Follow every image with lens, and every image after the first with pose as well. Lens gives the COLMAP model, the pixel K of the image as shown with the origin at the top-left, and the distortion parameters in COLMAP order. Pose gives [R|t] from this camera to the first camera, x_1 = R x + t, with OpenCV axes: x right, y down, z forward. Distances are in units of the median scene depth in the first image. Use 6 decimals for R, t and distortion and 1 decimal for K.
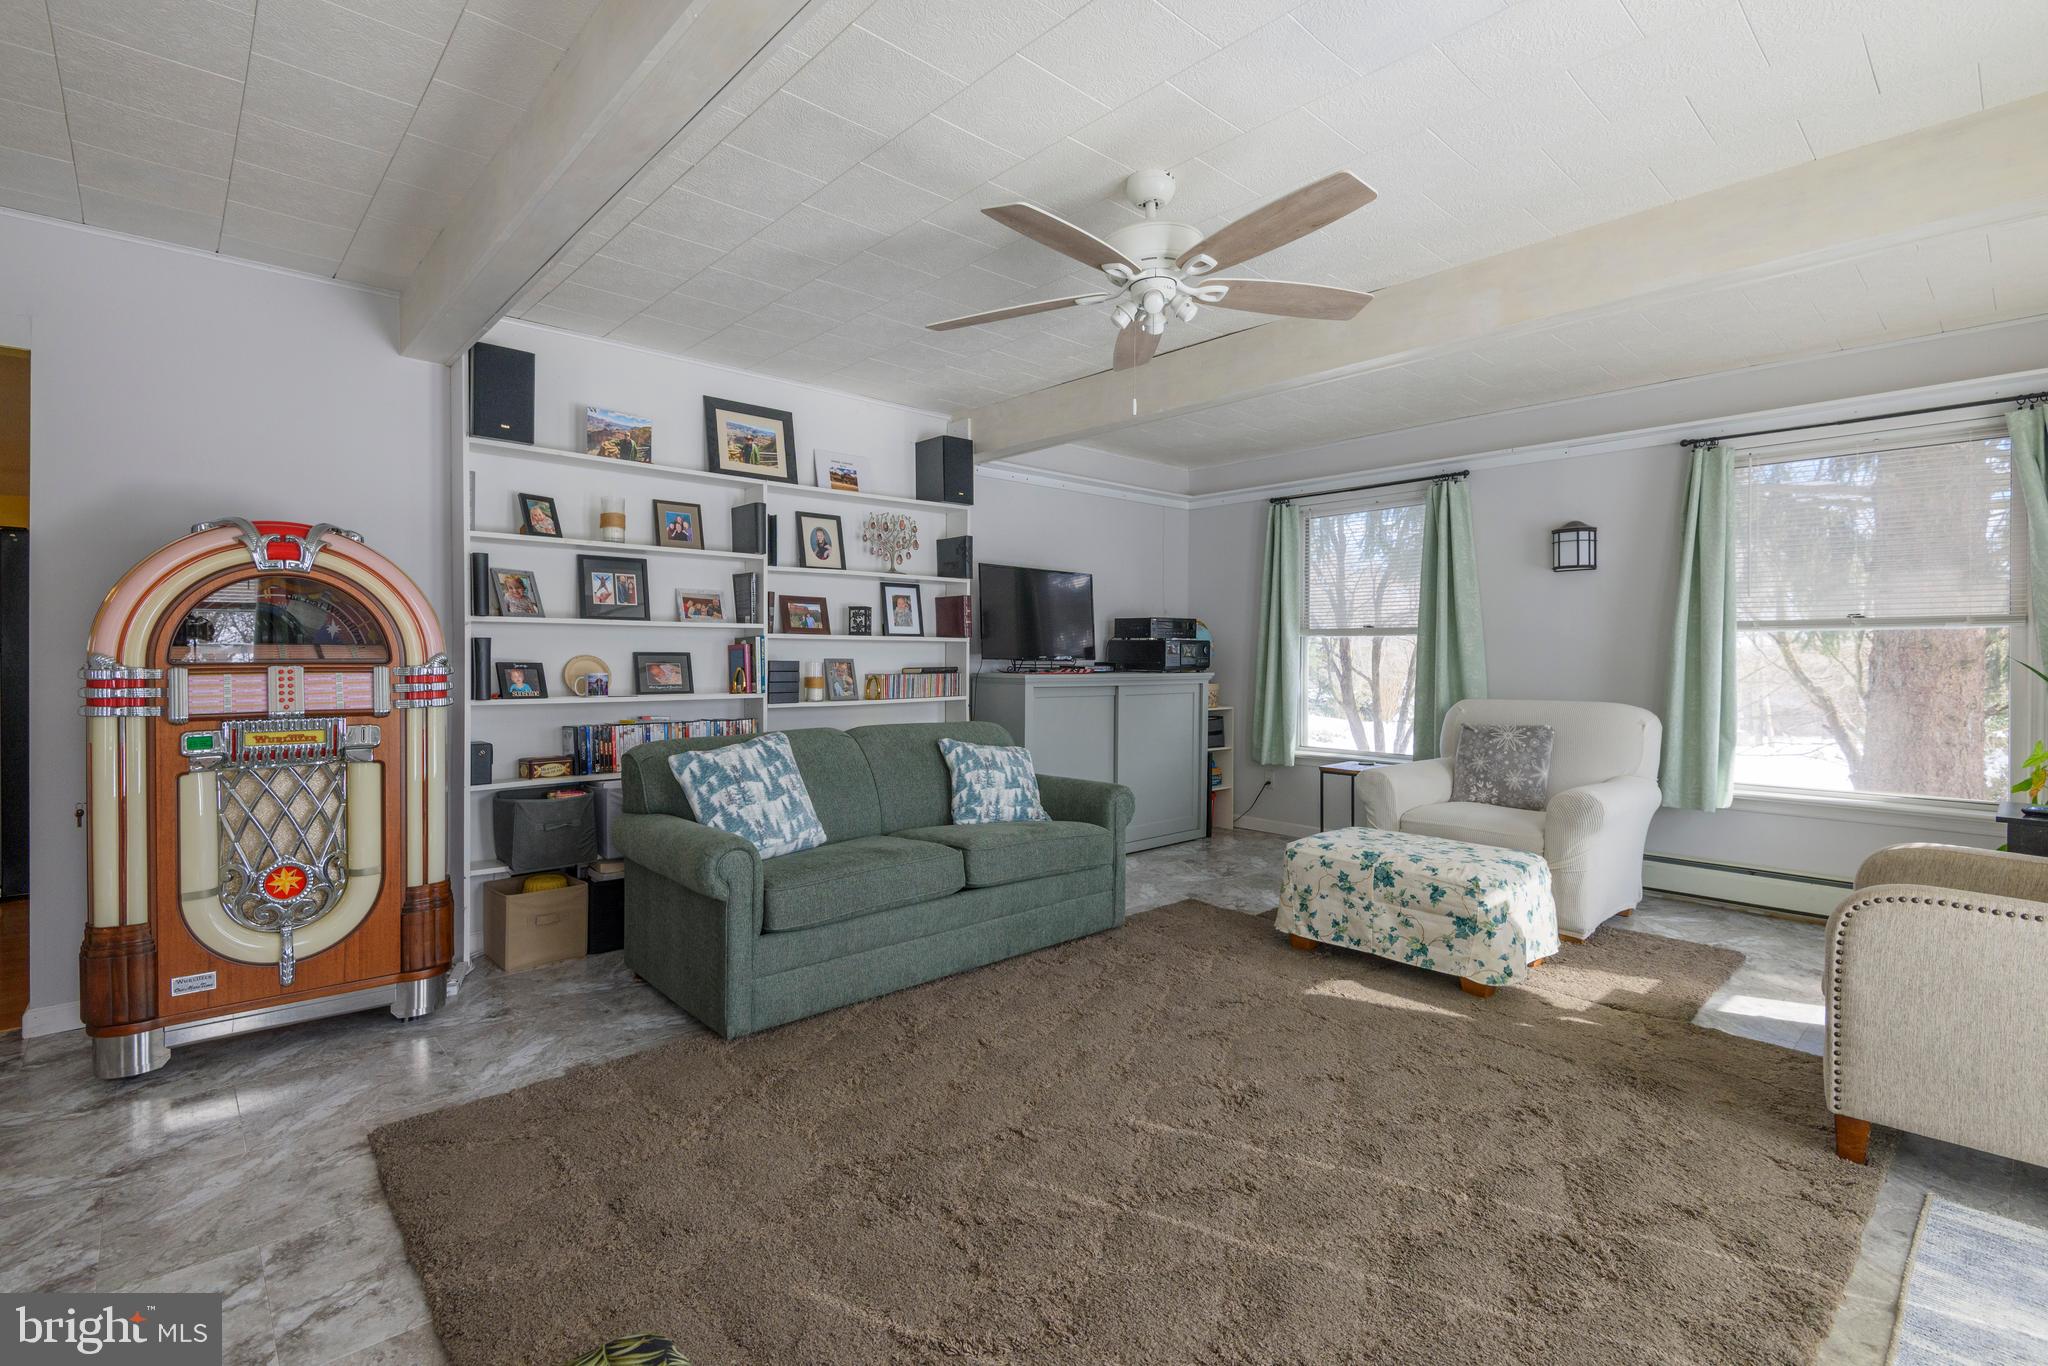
lens RADIAL K [[940.7, 0, 1033.0], [0, 940.7, 667.5], [0, 0, 1]] dist [0.016833, -0.003528]
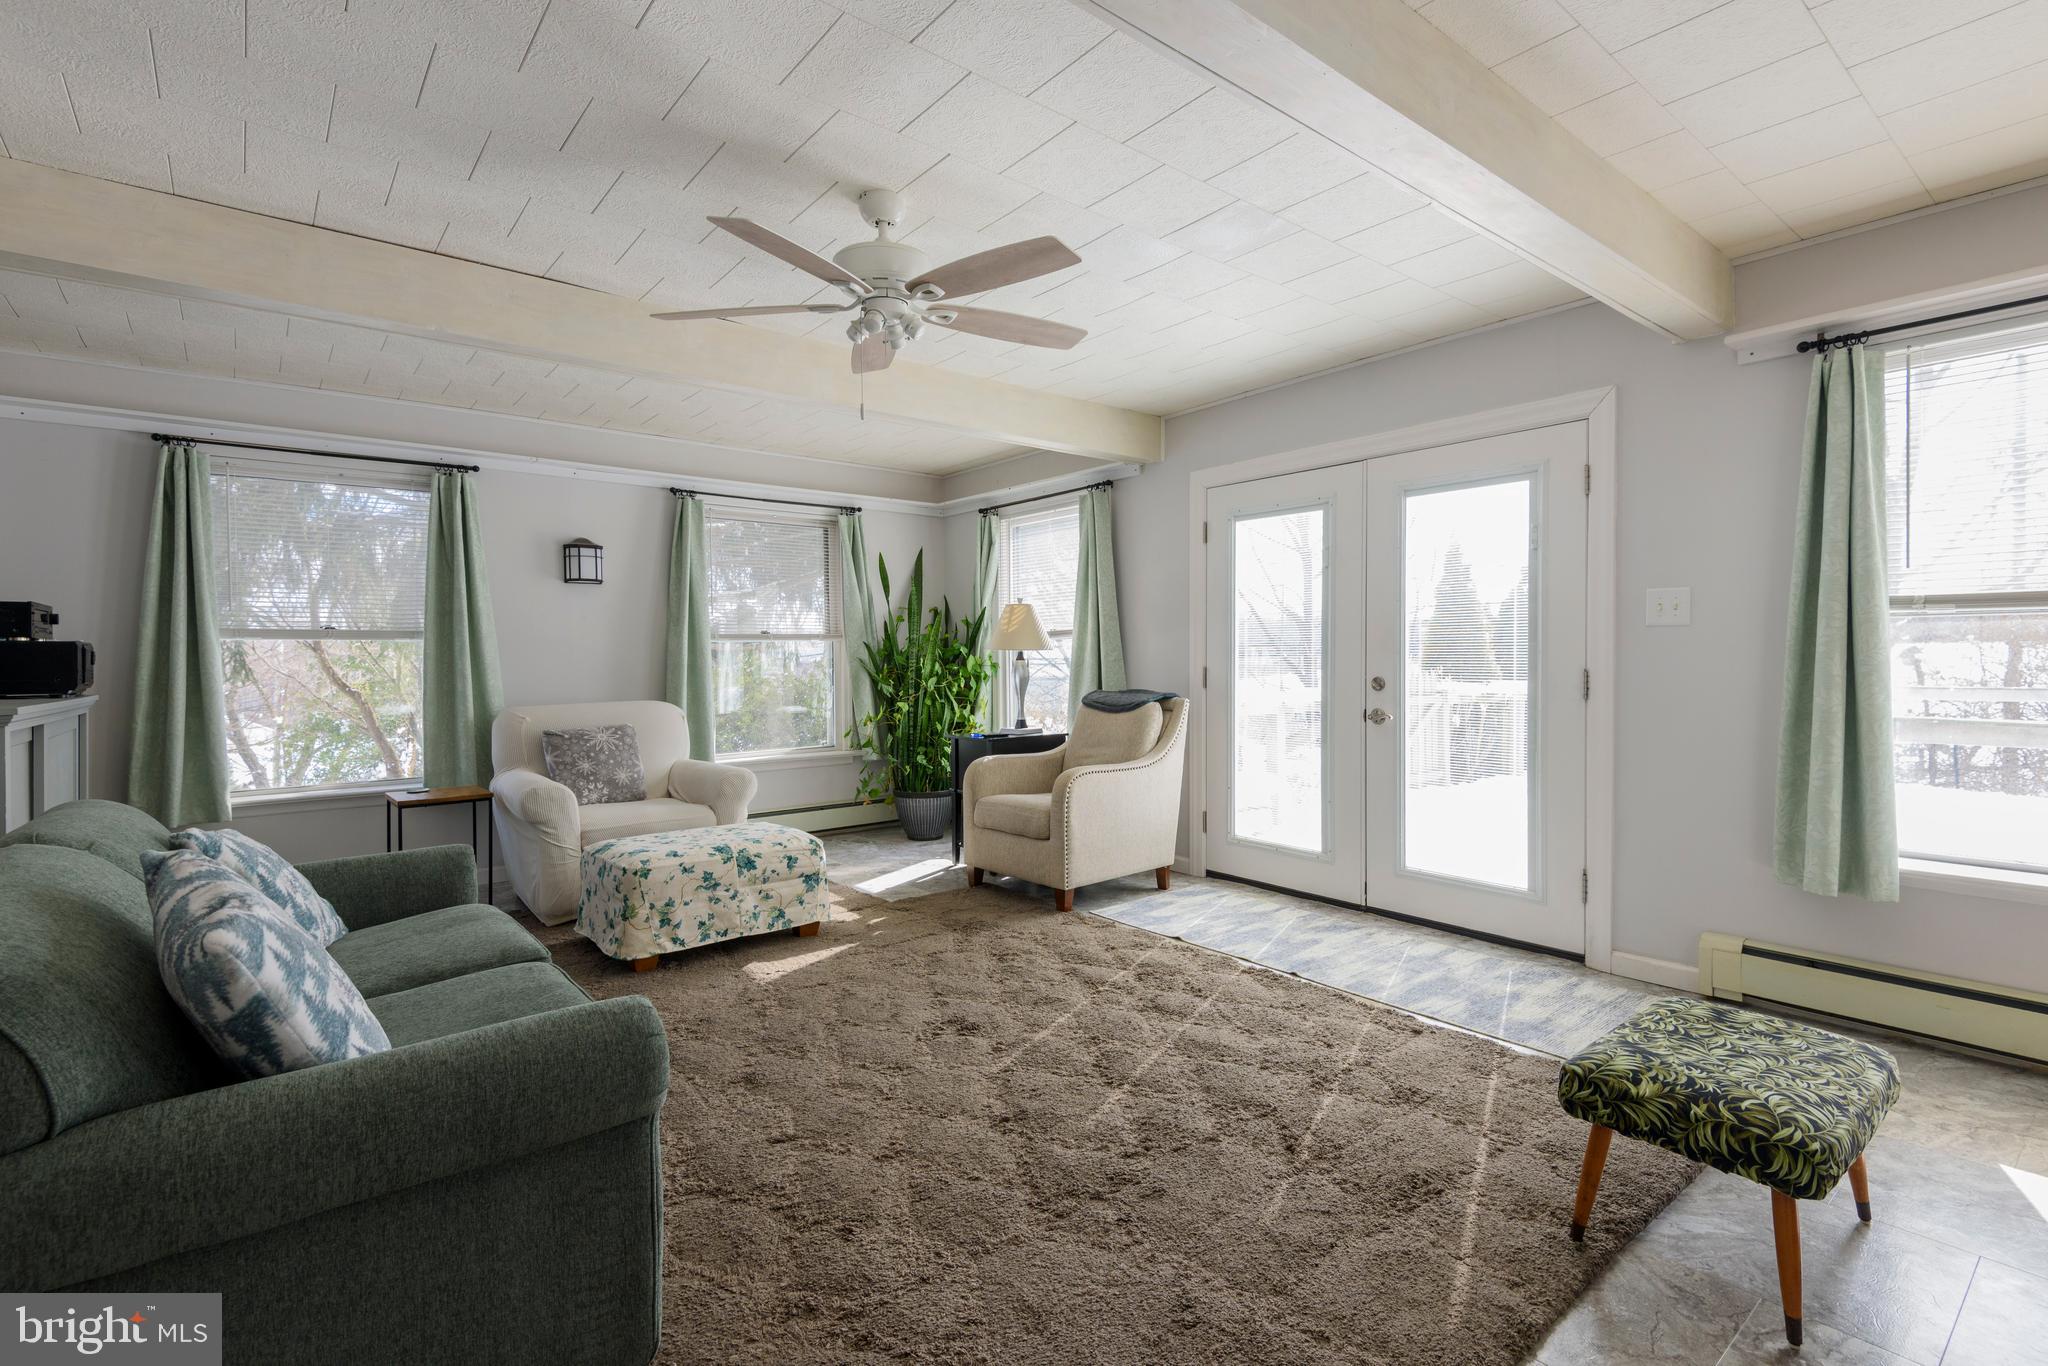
lens RADIAL K [[940.7, 0, 1031.1], [0, 940.7, 670.0], [0, 0, 1]] dist [0.016833, -0.003528]
pose [[0.063530, -0.018004, 0.997817, -0.594932], [0.024442, 0.999565, 0.016480, -0.009659], [-0.997681, 0.023342, 0.063943, 0.512630]]
